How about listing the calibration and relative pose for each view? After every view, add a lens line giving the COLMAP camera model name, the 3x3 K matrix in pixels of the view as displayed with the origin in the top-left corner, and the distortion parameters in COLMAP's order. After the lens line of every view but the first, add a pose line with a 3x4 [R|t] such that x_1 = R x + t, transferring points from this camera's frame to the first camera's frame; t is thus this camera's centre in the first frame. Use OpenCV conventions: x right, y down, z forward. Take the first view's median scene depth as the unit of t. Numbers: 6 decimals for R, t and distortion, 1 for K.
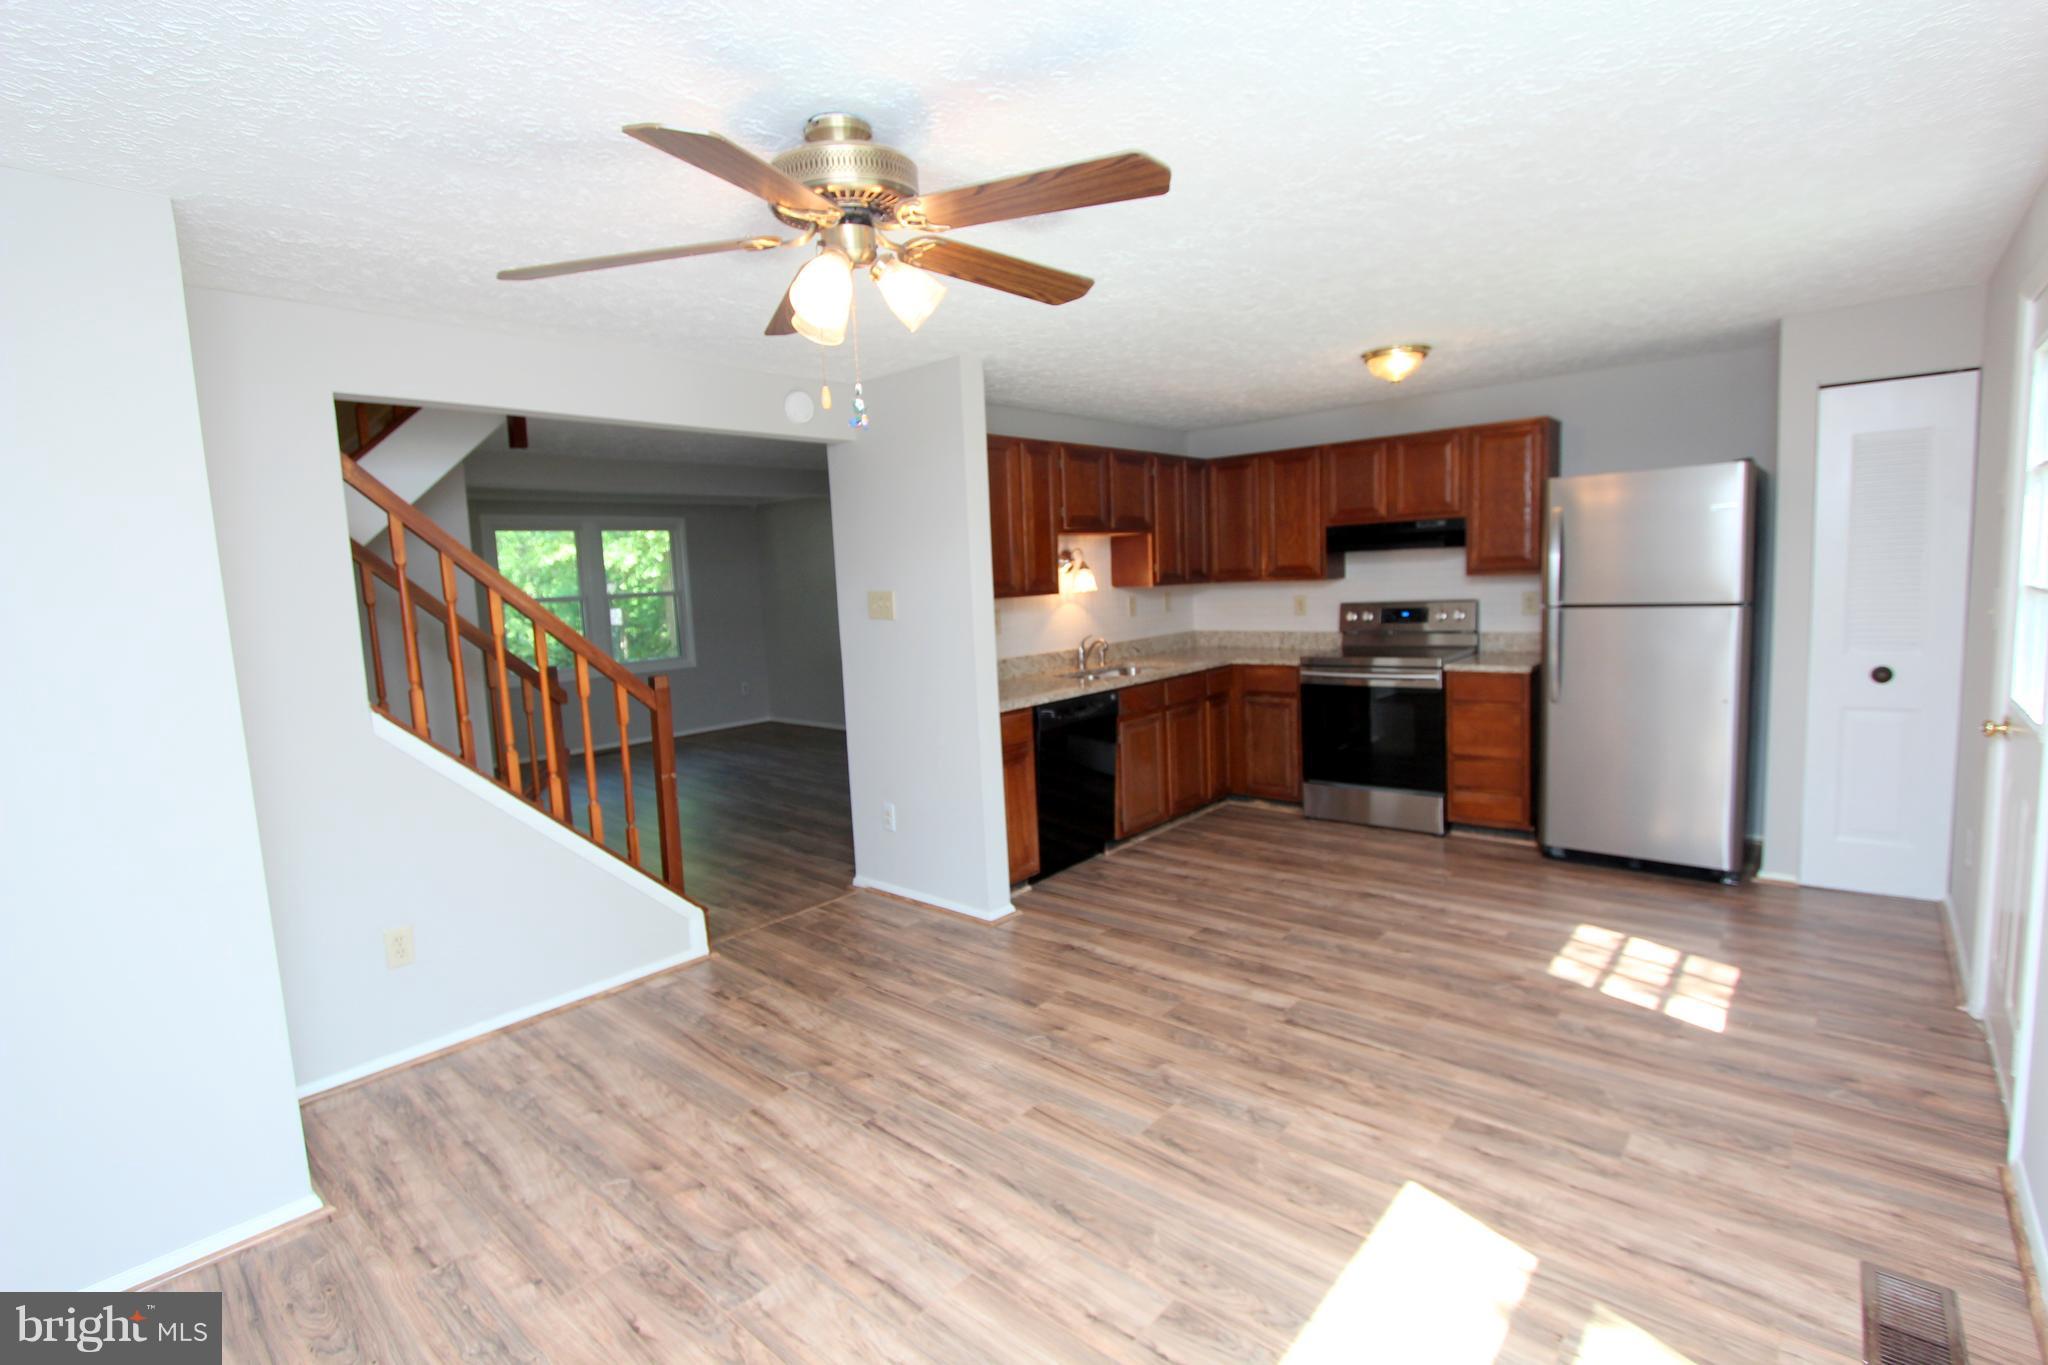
lens RADIAL K [[950.6, 0, 1026.1], [0, 950.6, 680.3], [0, 0, 1]] dist [-0.003041, -0.000465]
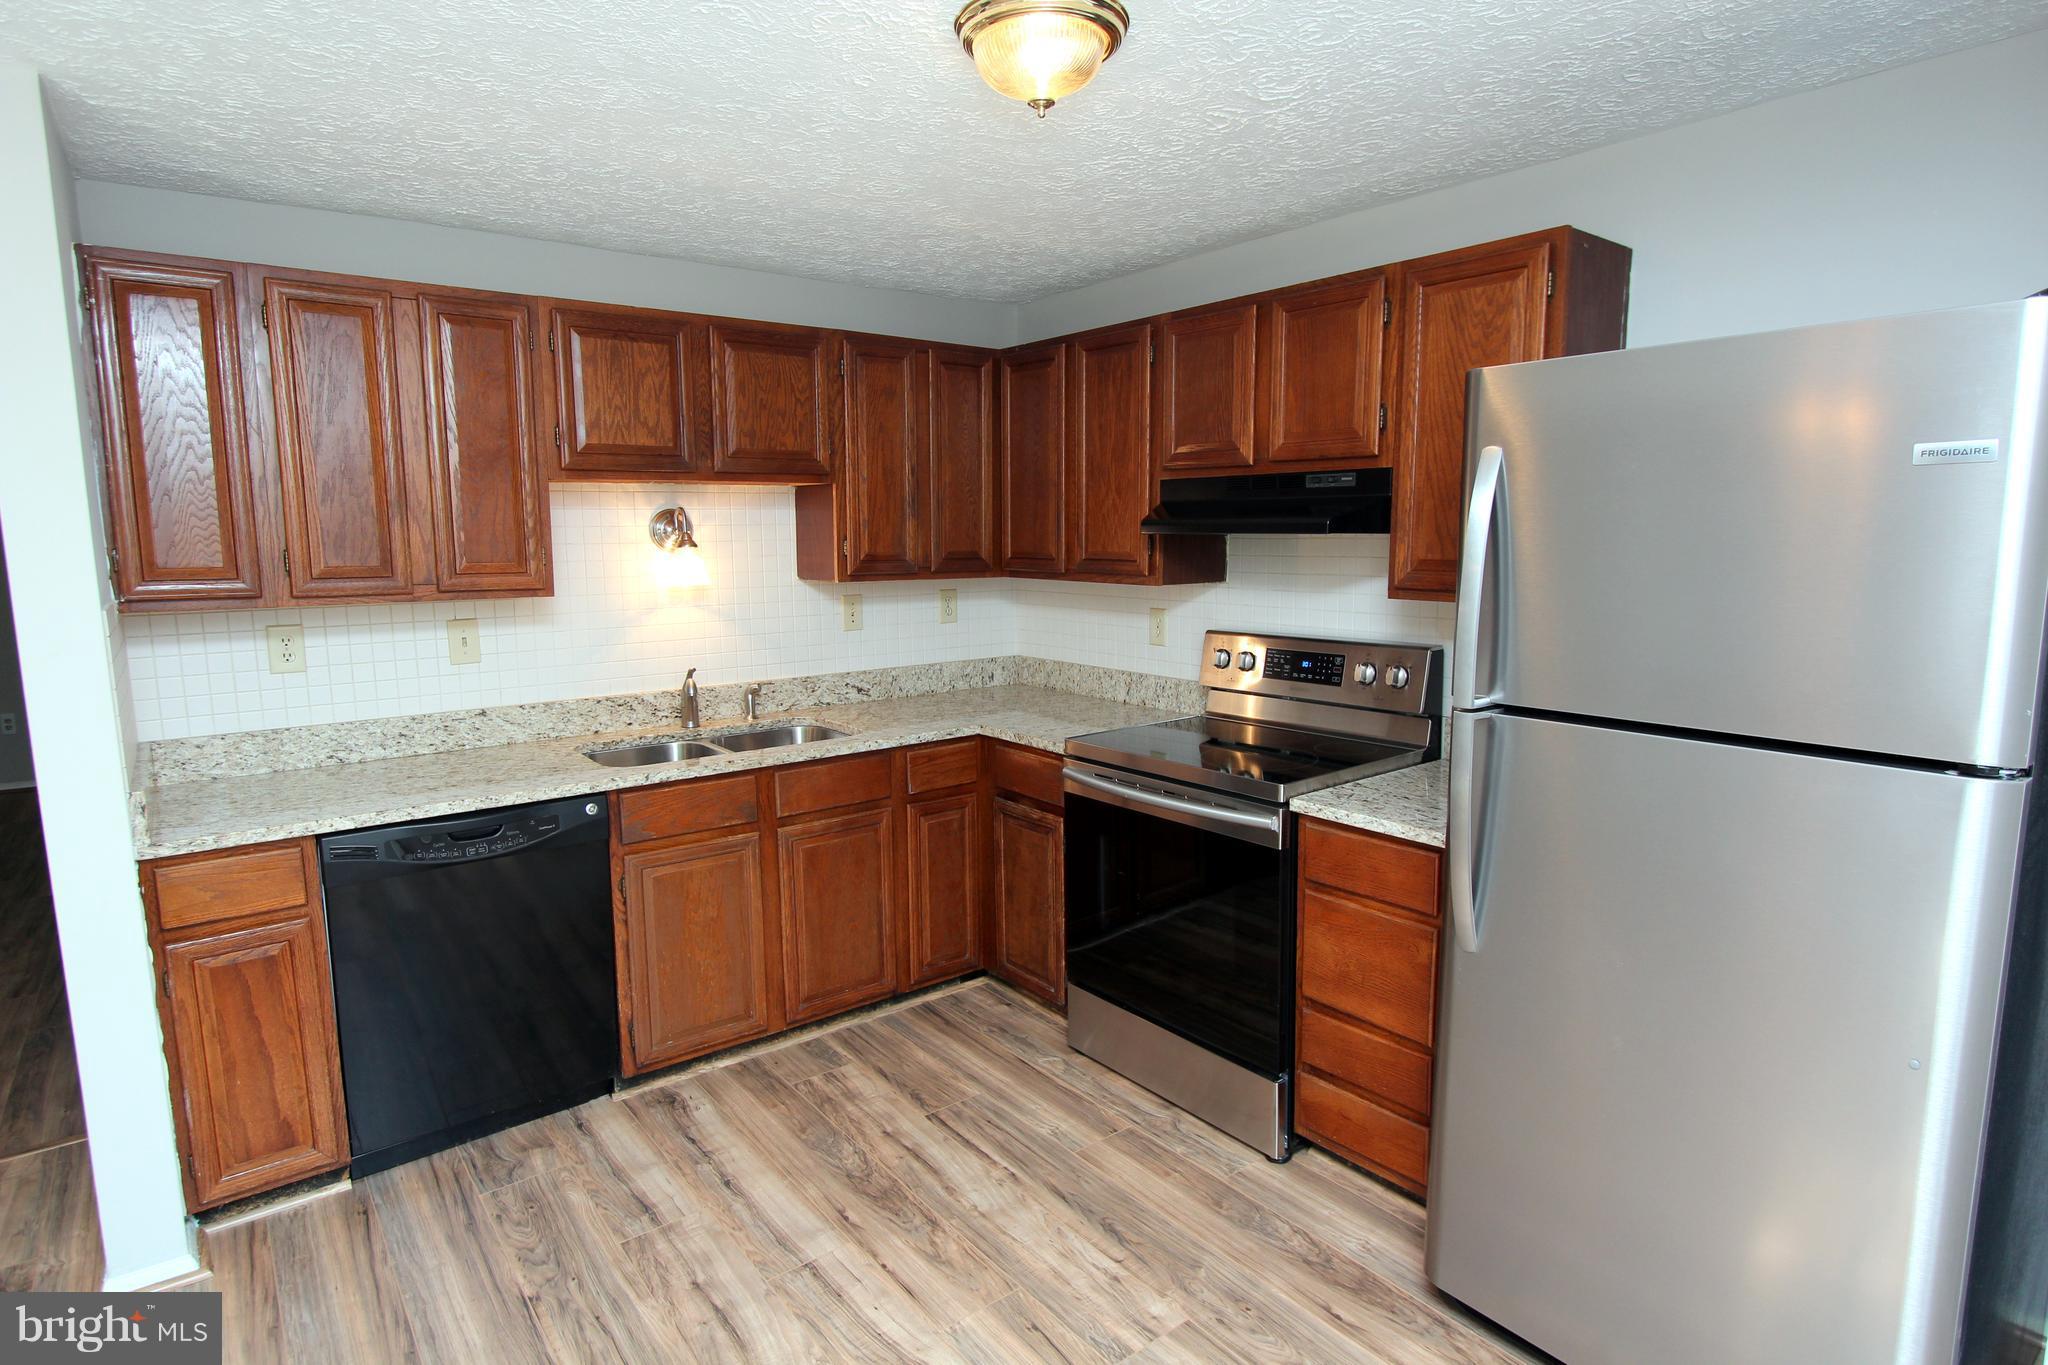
lens RADIAL K [[1071.4, 0, 1019.9], [0, 1071.4, 680.6], [0, 0, 1]] dist [-0.001650, -0.000323]
pose [[0.979144, 0.065574, -0.192293, 0.388046], [-0.059349, 0.997515, 0.037966, -0.078895], [0.194304, -0.025762, 0.980603, 0.459627]]
